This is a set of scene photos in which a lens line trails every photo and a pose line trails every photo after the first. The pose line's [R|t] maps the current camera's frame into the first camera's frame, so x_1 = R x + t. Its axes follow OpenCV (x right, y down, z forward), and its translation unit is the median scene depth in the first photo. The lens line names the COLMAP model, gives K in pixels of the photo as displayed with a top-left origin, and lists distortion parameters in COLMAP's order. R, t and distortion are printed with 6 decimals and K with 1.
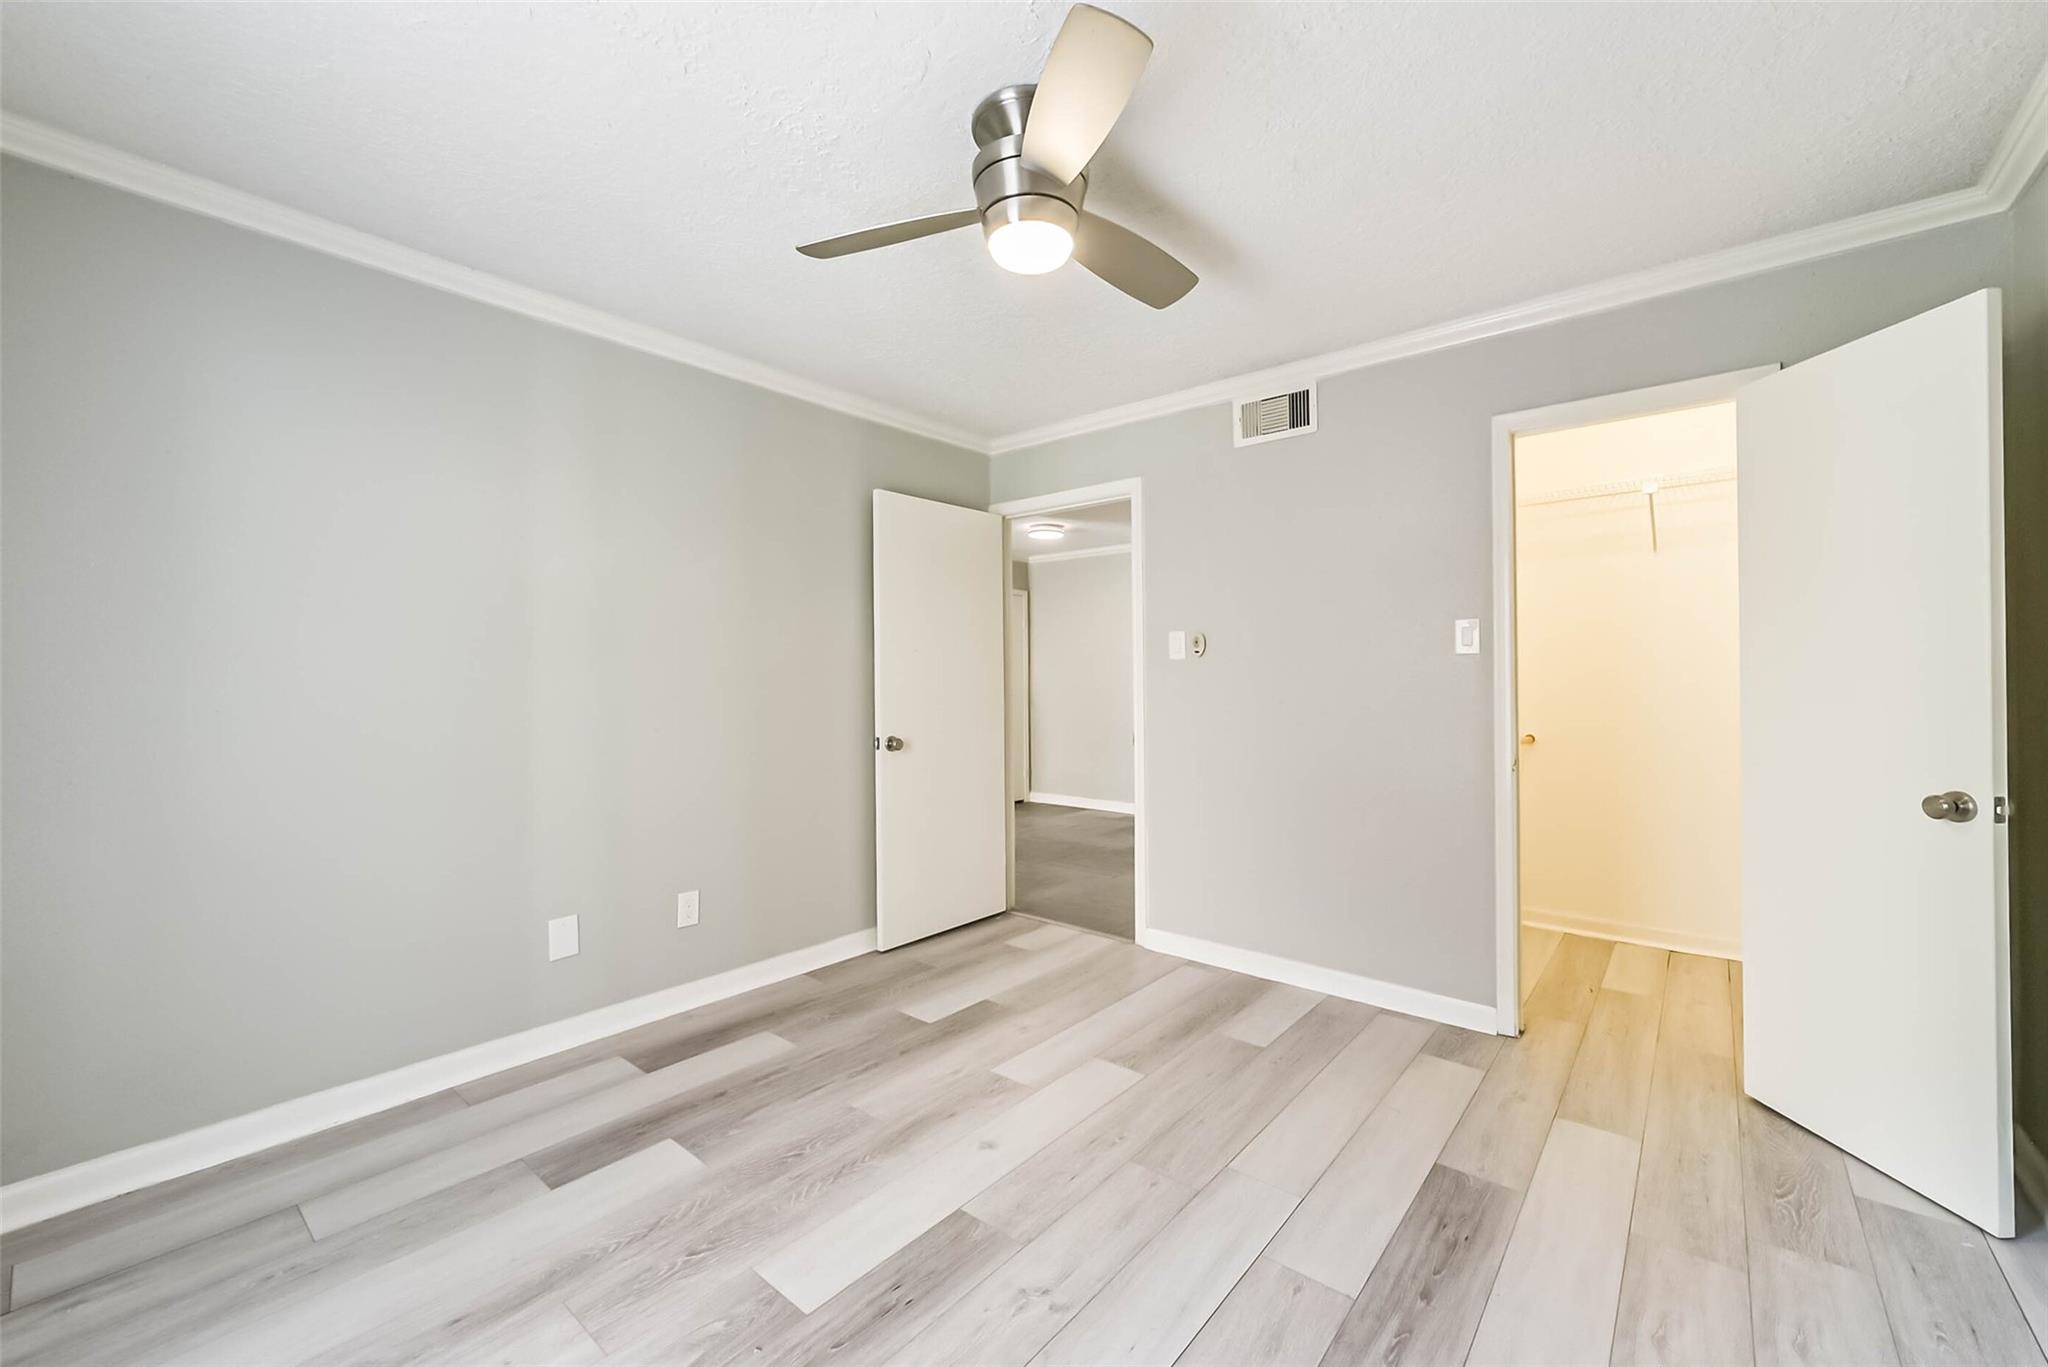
lens RADIAL K [[825.5, 0, 1049.6], [0, 825.5, 670.1], [0, 0, 1]] dist [0.008647, -0.000386]
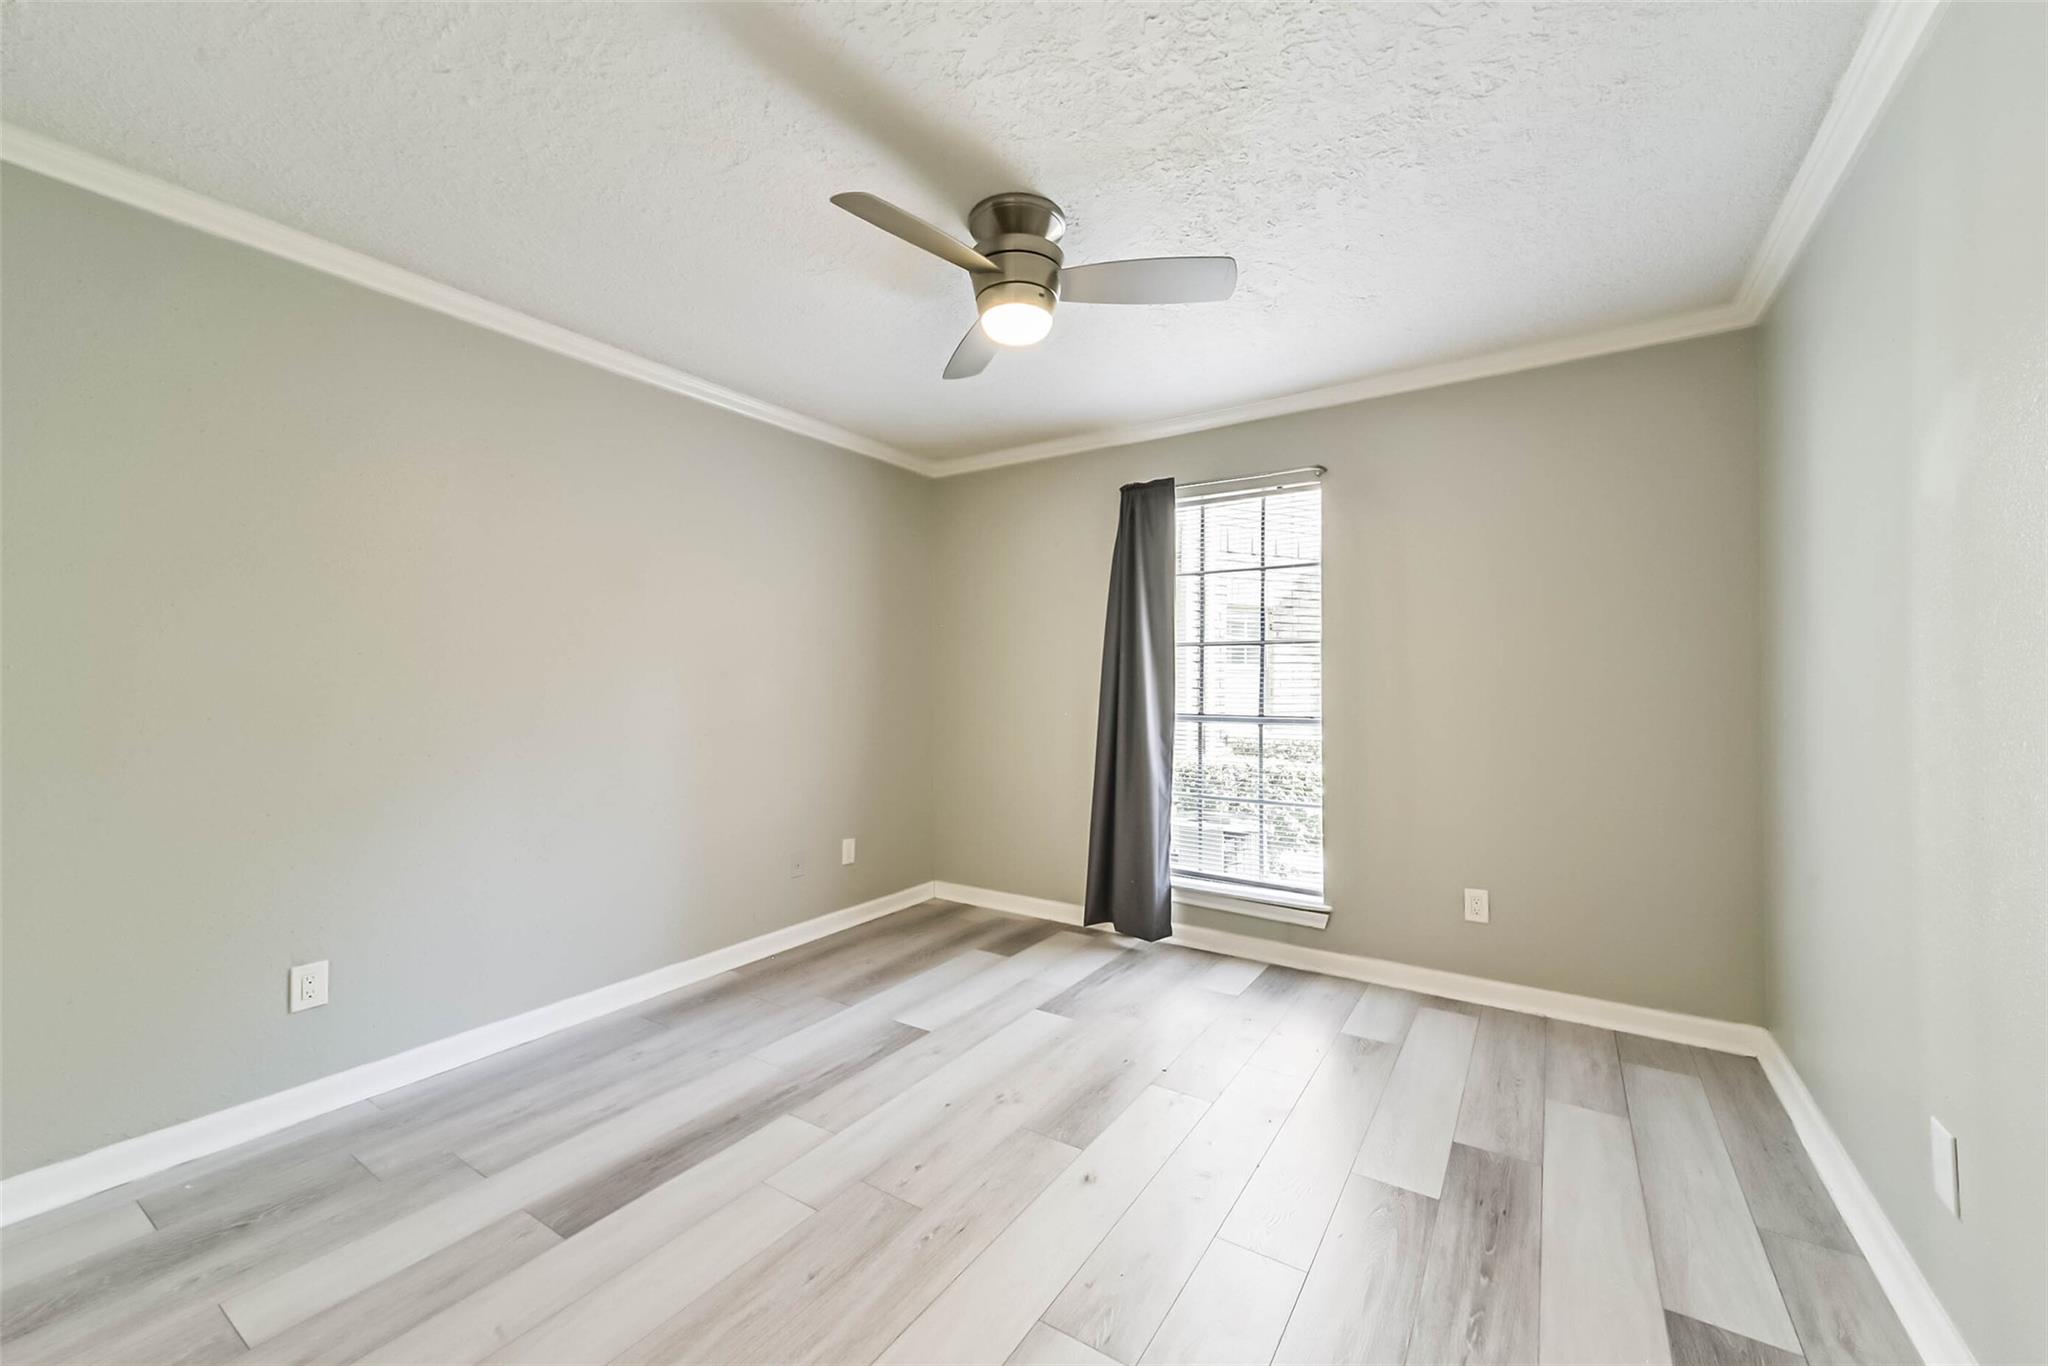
lens RADIAL K [[799.5, 0, 1028.5], [0, 799.5, 684.3], [0, 0, 1]] dist [0.015766, -0.005614]
pose [[-0.995508, 0.000172, -0.094680, 0.046383], [0.001299, 0.999929, -0.011846, 0.017672], [0.094671, -0.011916, -0.995437, 1.387565]]
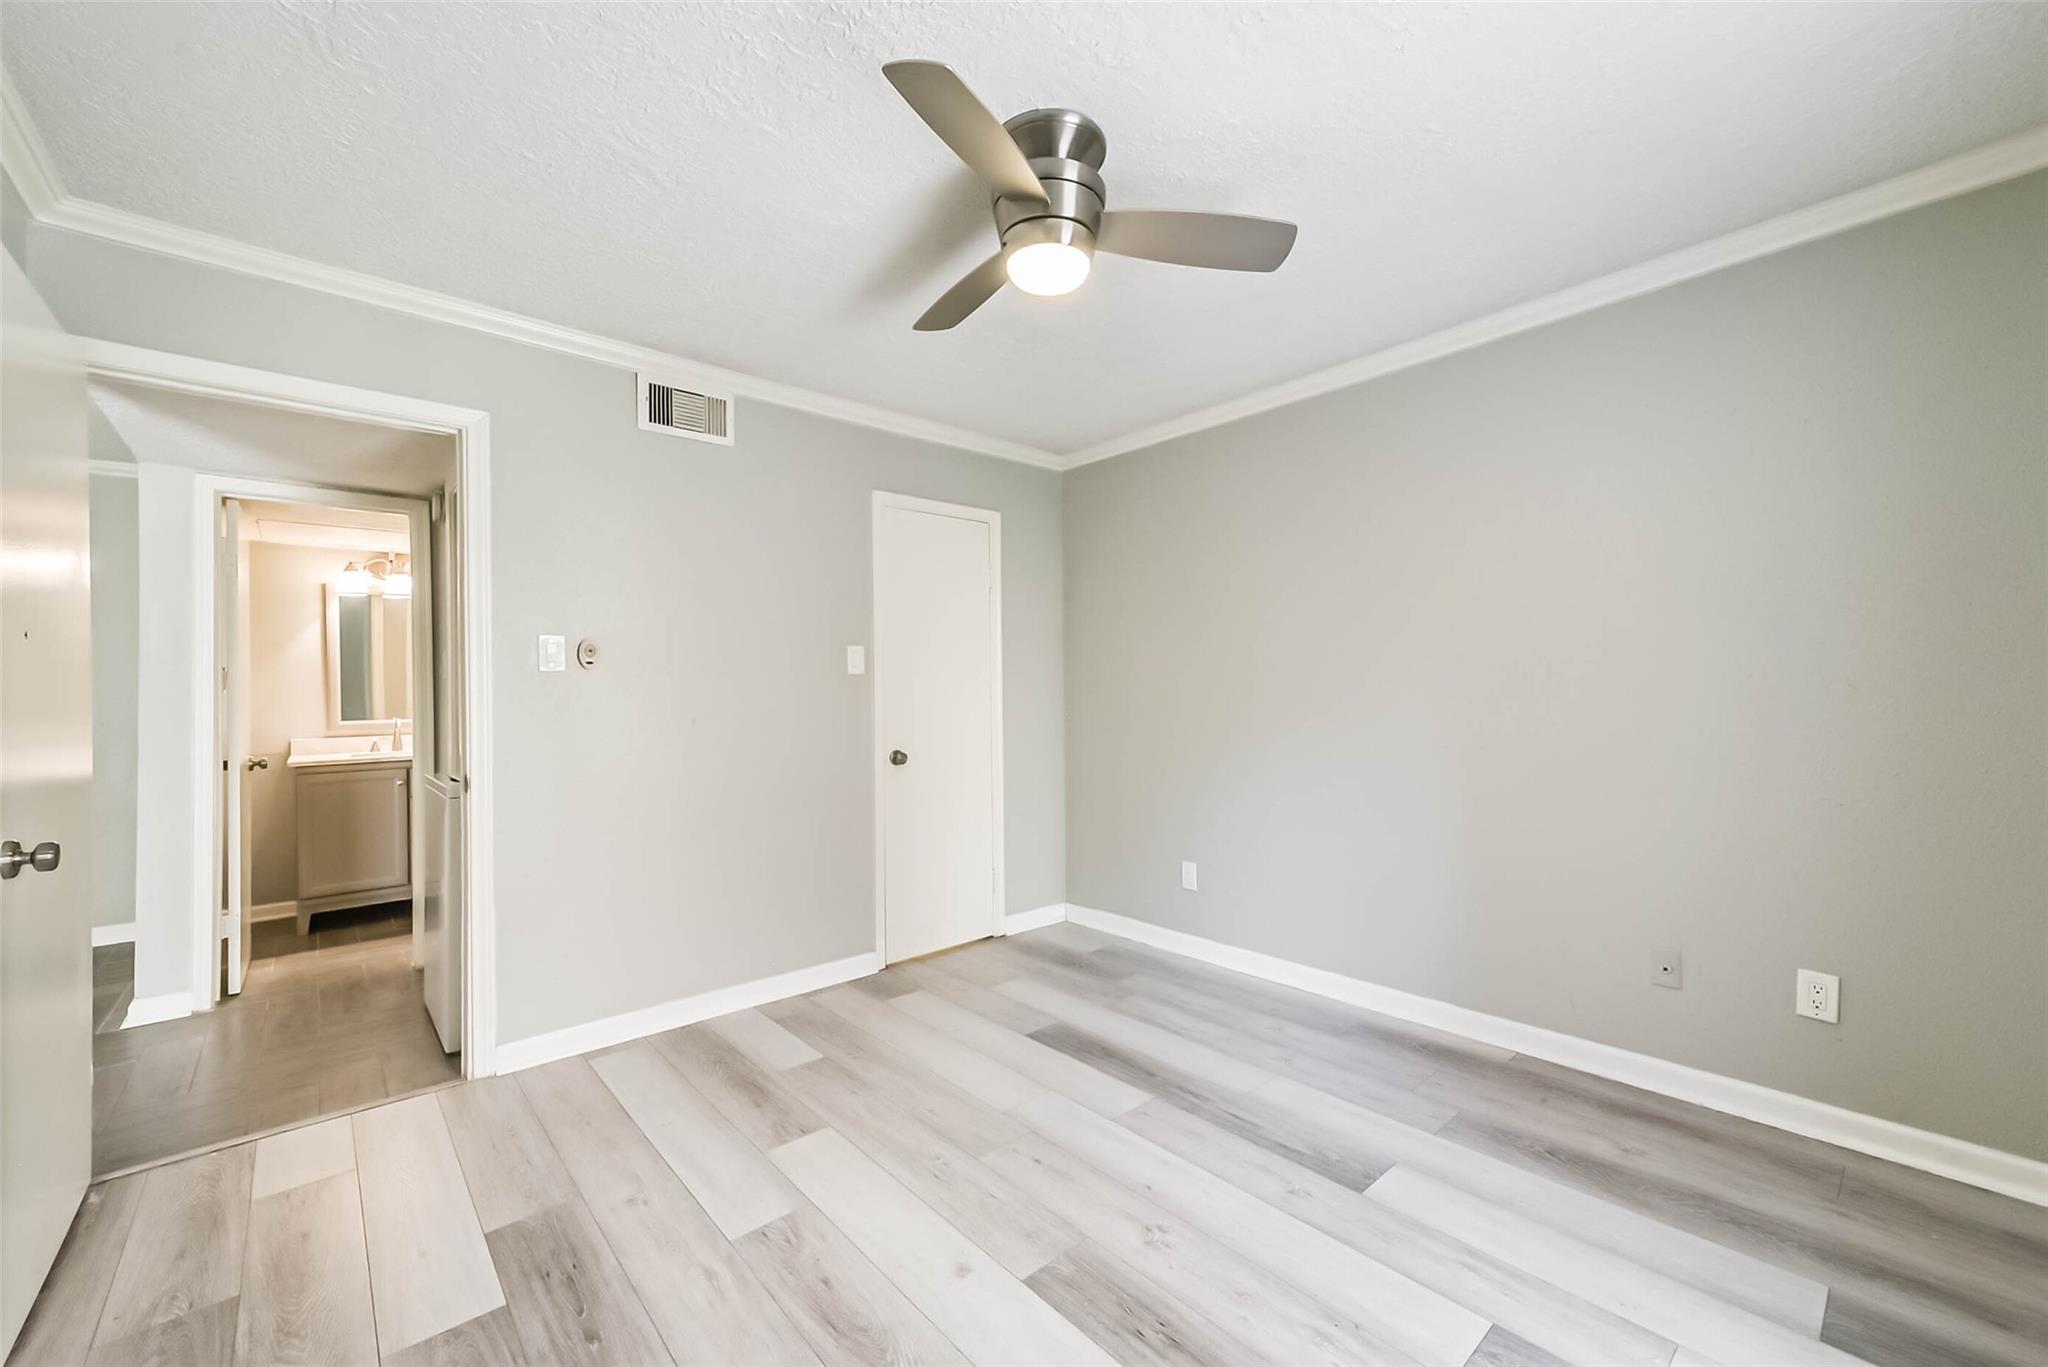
lens RADIAL K [[799.5, 0, 1028.5], [0, 799.5, 684.8], [0, 0, 1]] dist [0.015766, -0.005614]
pose [[0.169083, 0.007857, 0.985571, -0.644590], [0.001169, 0.999966, -0.008172, 0.007035], [-0.985601, 0.002534, 0.169068, 0.558823]]
